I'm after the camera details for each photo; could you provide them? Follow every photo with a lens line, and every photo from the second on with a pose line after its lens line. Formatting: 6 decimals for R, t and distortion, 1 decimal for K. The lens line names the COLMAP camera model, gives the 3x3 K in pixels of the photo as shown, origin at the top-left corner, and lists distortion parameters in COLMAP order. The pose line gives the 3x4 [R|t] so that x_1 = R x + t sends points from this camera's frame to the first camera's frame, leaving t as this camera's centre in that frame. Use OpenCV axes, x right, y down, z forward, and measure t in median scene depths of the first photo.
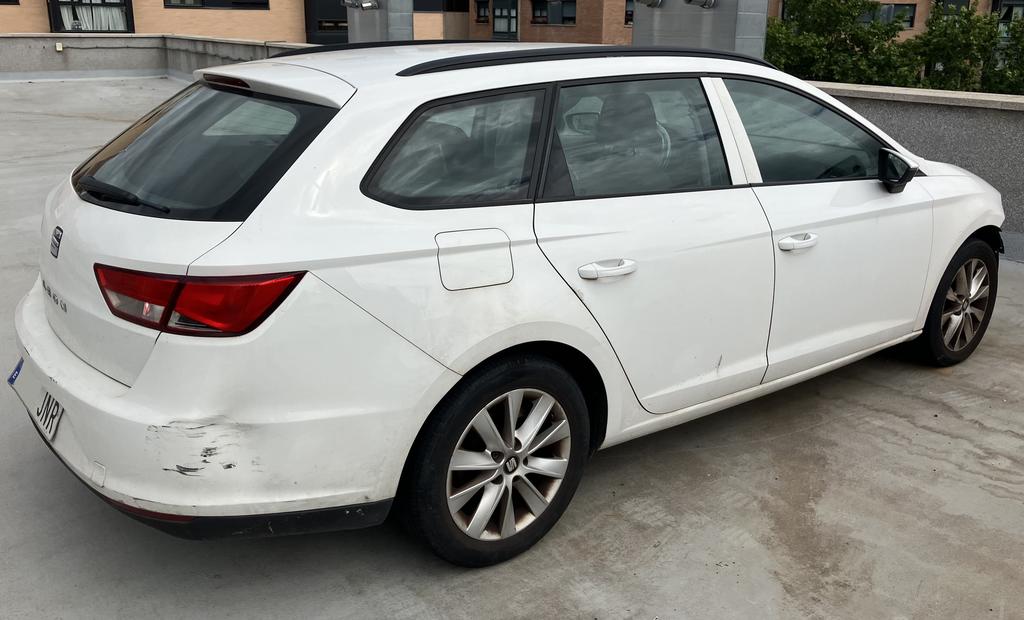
lens RADIAL K [[824.0, 0, 512.1], [0, 824.0, 309.0], [0, 0, 1]] dist [0.001484, 0.006744]
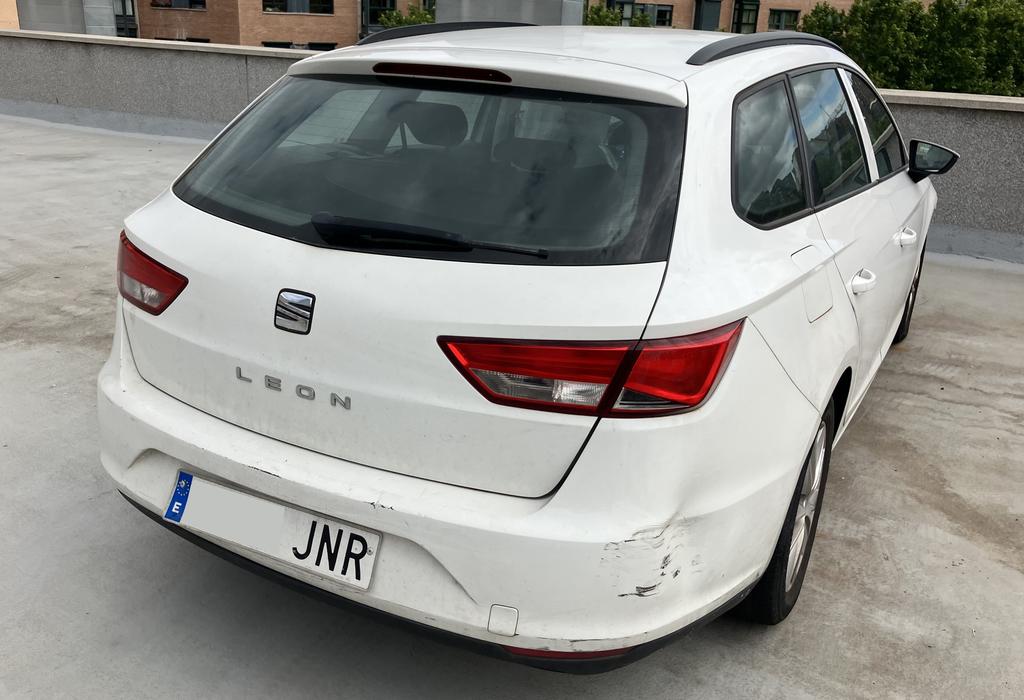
lens RADIAL K [[854.5, 0, 510.9], [0, 854.5, 375.0], [0, 0, 1]] dist [-0.012685, -0.009862]
pose [[0.927534, -0.124234, 0.352487, -0.738332], [0.096934, 0.990828, 0.094145, -0.088021], [-0.360950, -0.053155, 0.931069, 0.299261]]
